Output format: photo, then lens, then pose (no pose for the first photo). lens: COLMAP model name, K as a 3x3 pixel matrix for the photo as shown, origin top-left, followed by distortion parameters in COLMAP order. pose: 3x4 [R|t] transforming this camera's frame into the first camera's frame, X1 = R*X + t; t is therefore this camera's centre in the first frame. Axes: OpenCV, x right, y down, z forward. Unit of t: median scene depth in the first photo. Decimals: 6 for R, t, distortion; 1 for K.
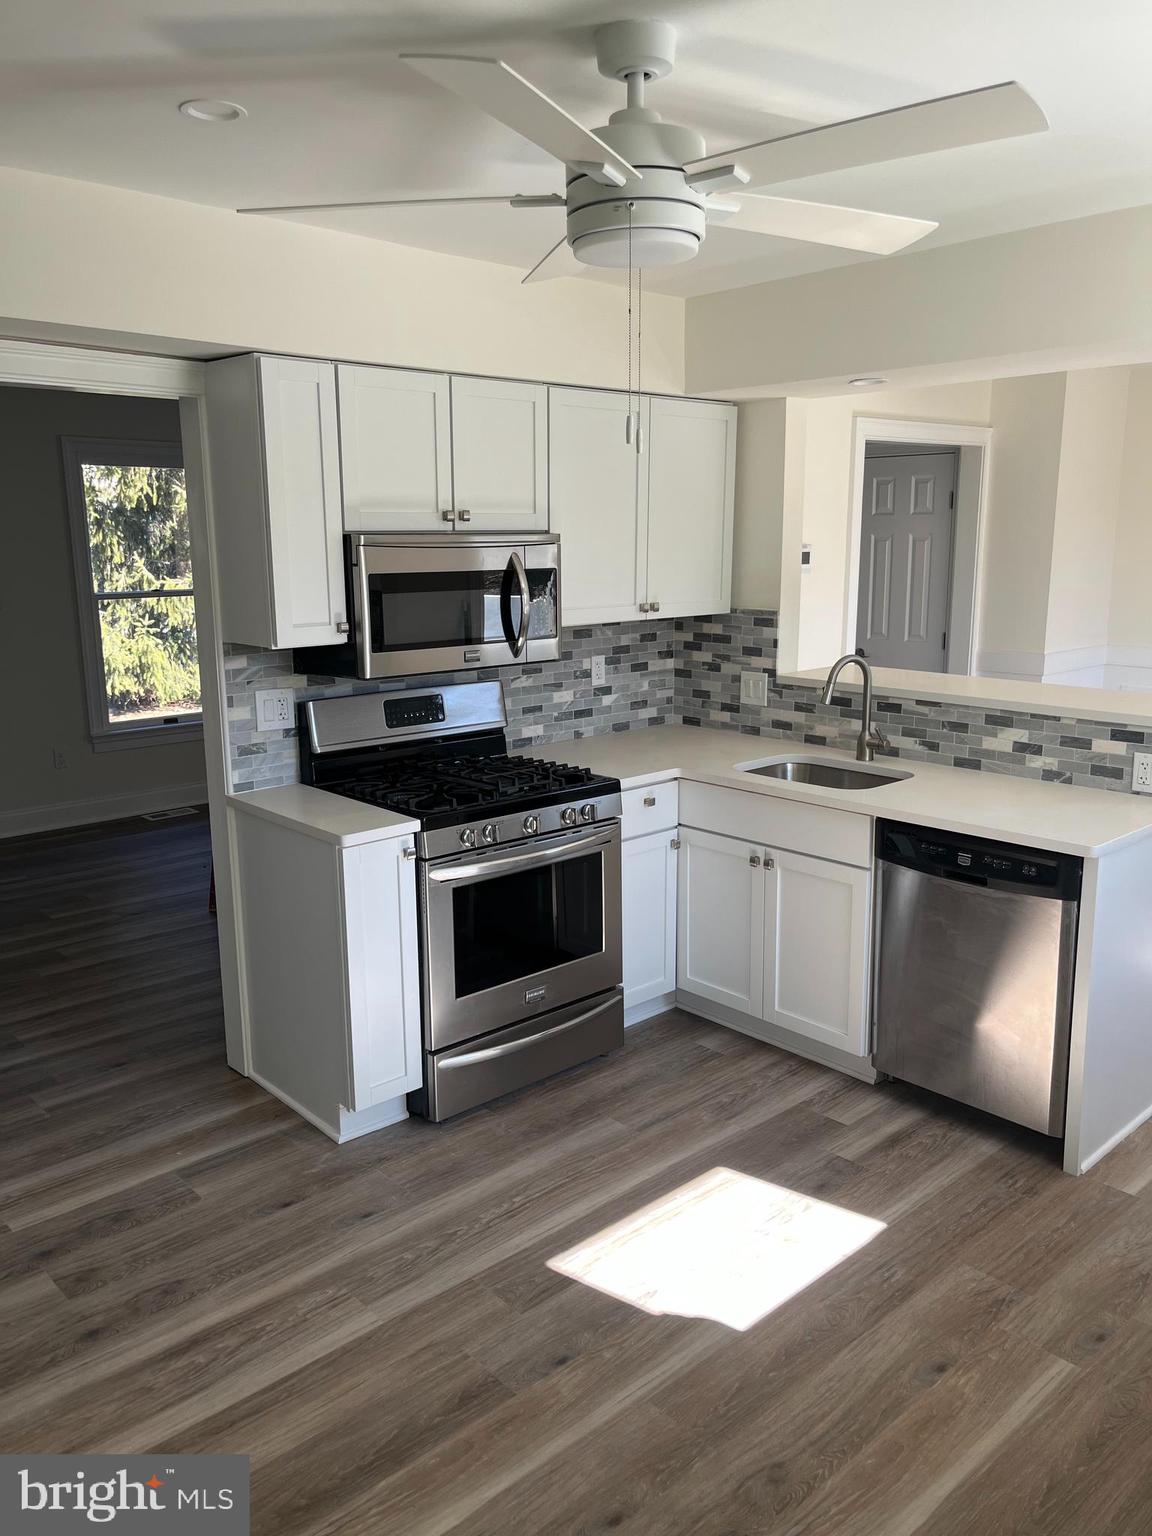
lens RADIAL K [[1172.5, 0, 603.8], [0, 1172.5, 770.5], [0, 0, 1]] dist [0.063379, -0.041064]
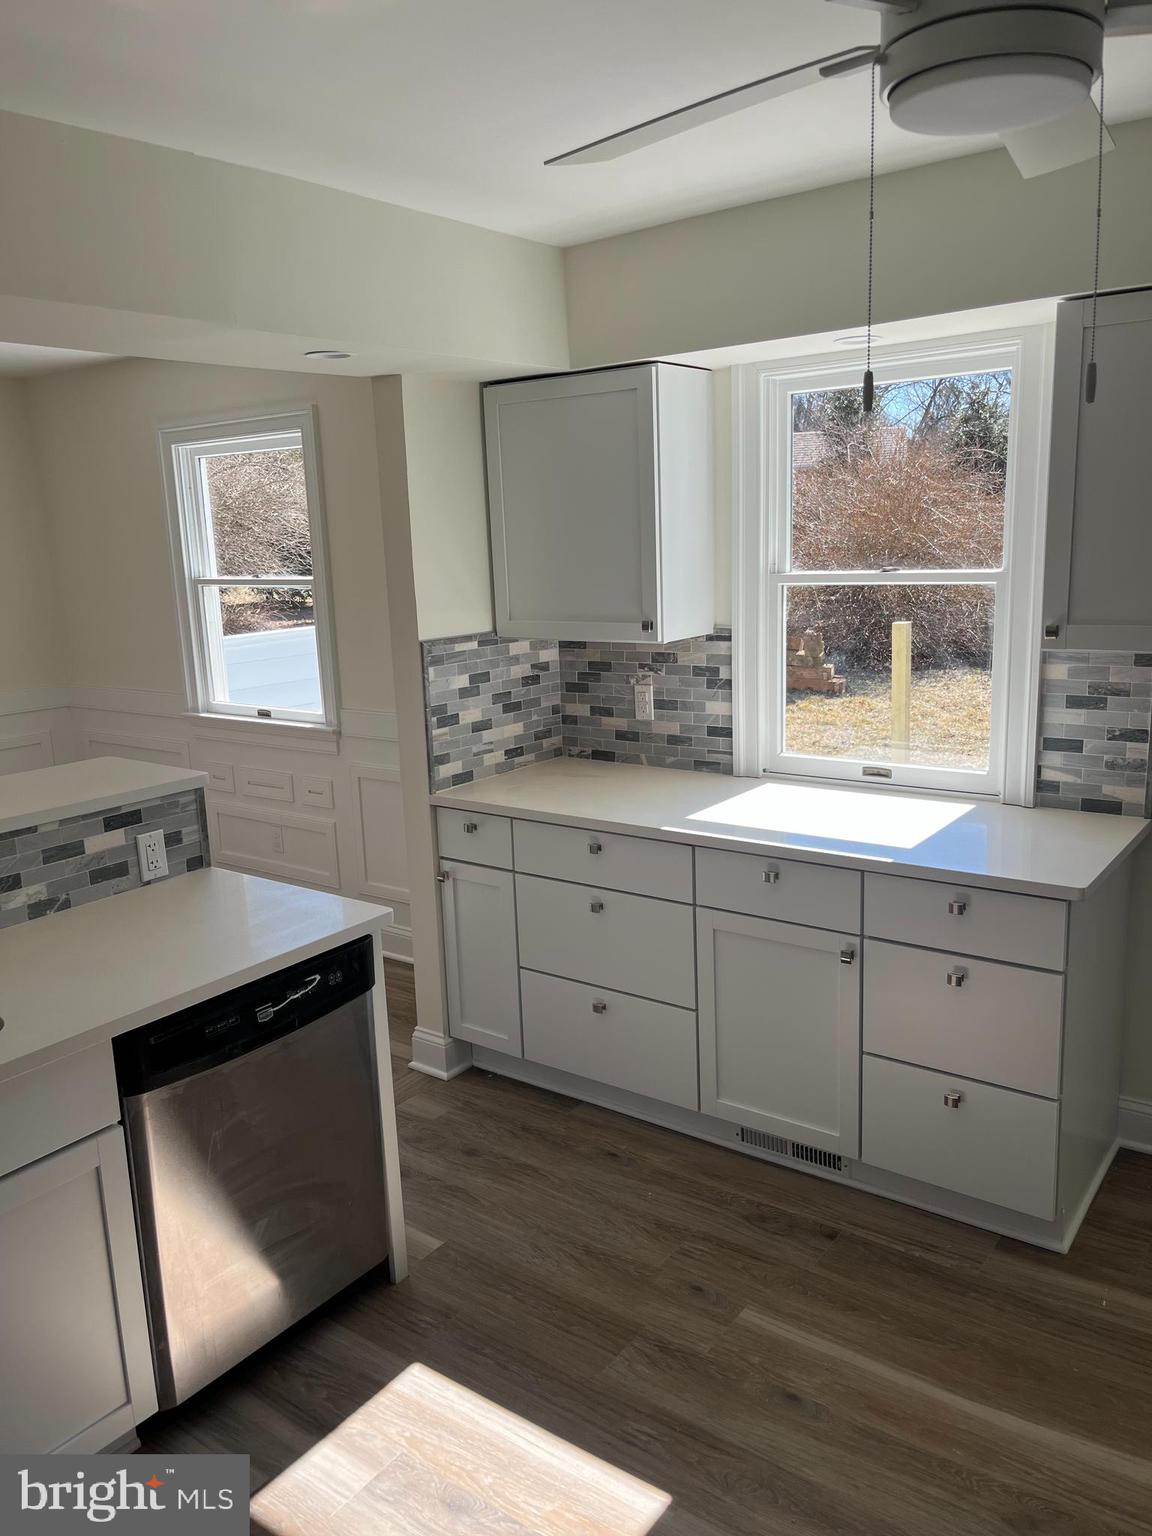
lens RADIAL K [[1172.5, 0, 581.2], [0, 1172.5, 765.4], [0, 0, 1]] dist [0.063379, -0.041064]
pose [[-0.168203, -0.194906, 0.966291, -0.272859], [0.229303, 0.945632, 0.230654, -0.130781], [-0.958712, 0.260370, -0.114366, 0.585740]]
